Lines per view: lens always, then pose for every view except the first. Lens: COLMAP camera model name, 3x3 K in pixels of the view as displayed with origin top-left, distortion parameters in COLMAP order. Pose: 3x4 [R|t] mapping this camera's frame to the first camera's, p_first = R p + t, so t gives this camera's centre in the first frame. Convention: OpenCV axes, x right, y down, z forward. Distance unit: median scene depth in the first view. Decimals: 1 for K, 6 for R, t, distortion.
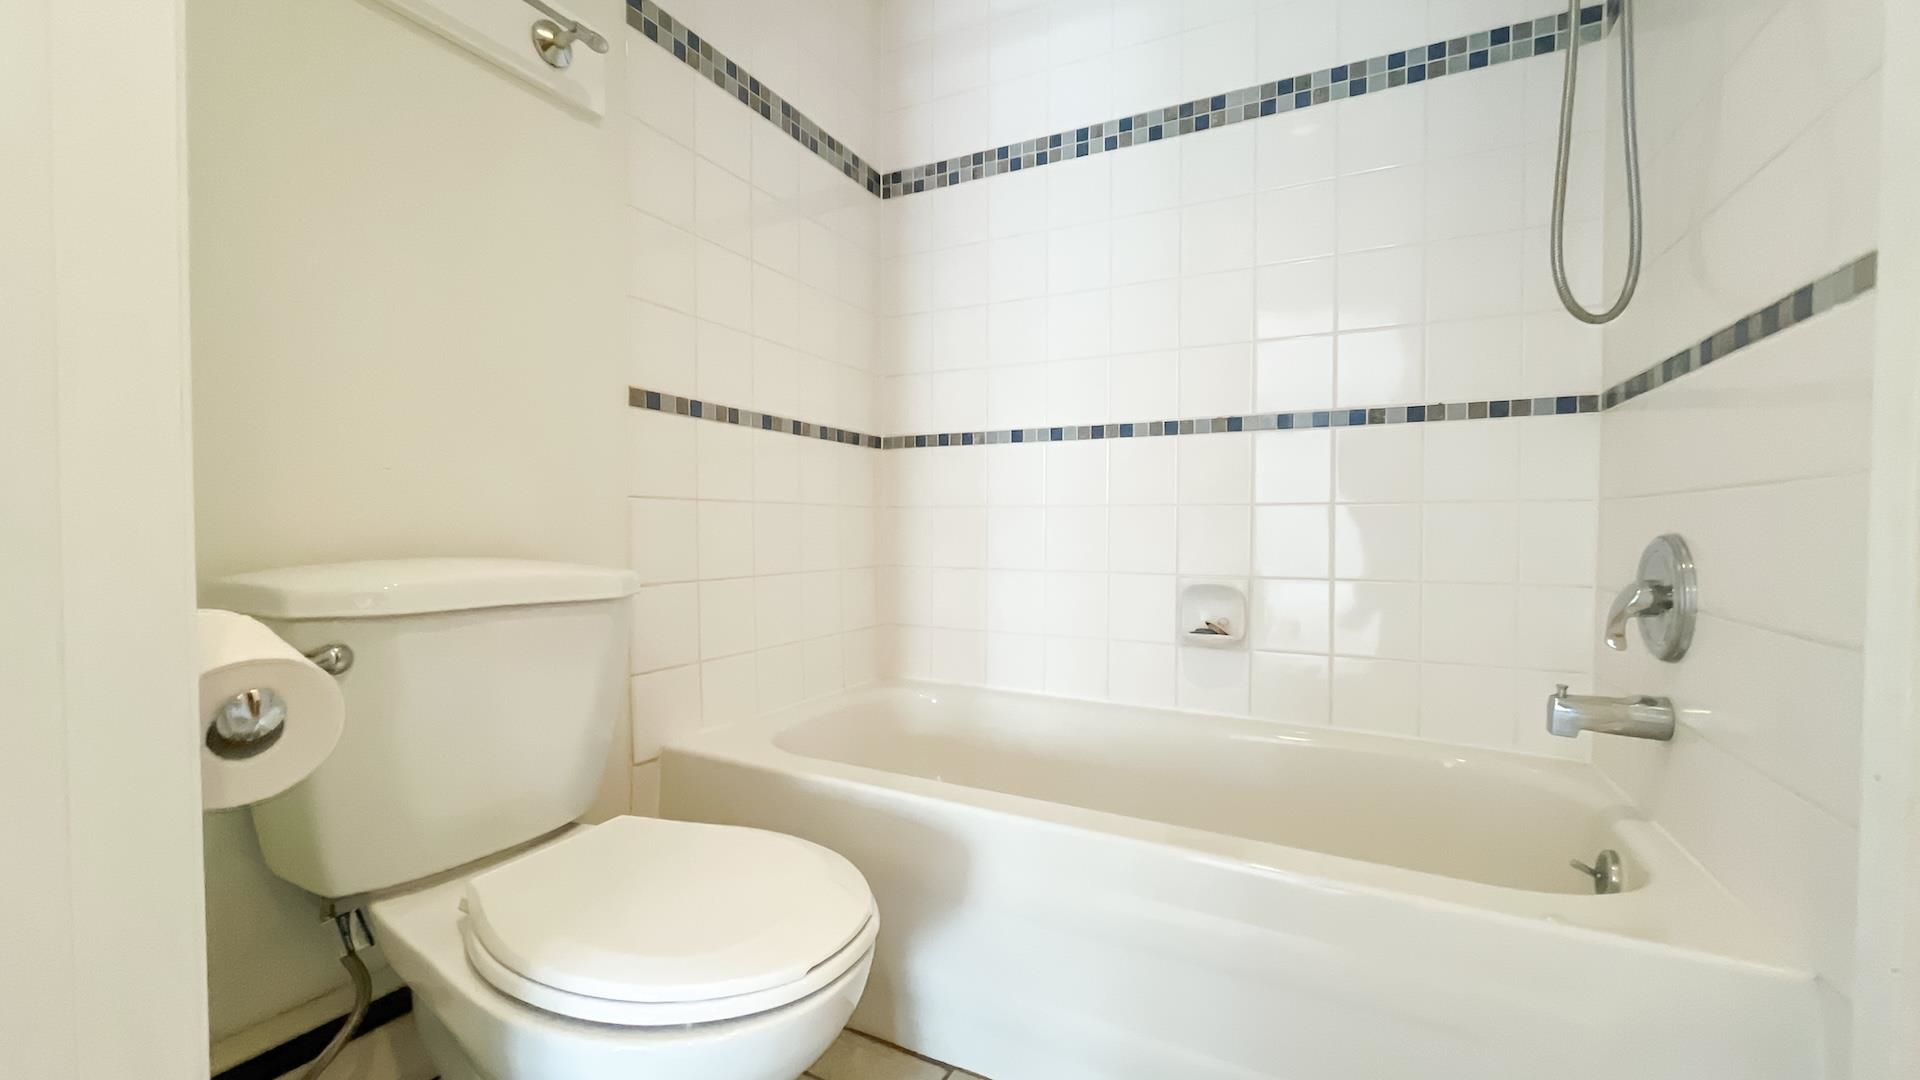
lens RADIAL K [[771.0, 0, 961.2], [0, 771.0, 541.6], [0, 0, 1]] dist [-0.001952, -0.000149]
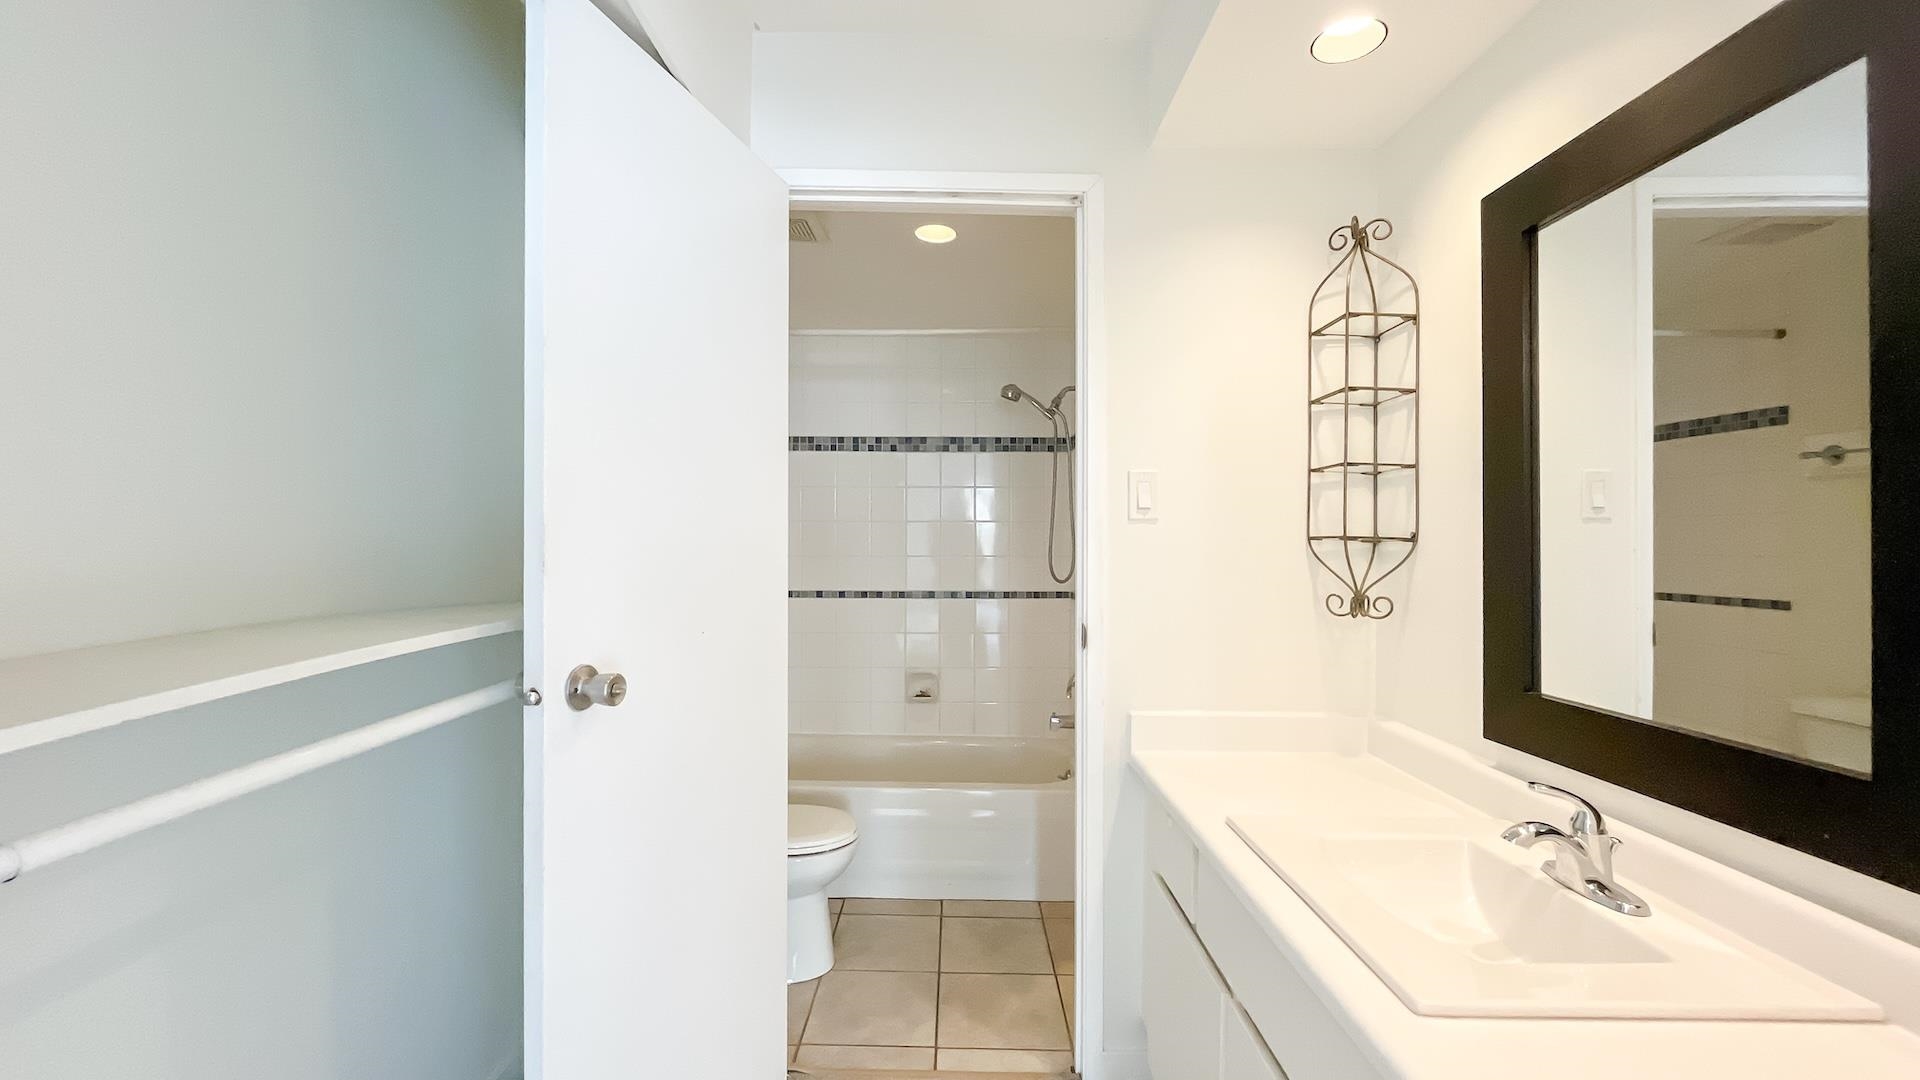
lens RADIAL K [[771.0, 0, 953.8], [0, 771.0, 540.9], [0, 0, 1]] dist [-0.001952, -0.000149]
pose [[0.892541, -0.000644, 0.450965, -0.523290], [0.007847, 0.999870, -0.014103, -0.261828], [-0.450898, 0.016126, 0.892430, -0.877135]]
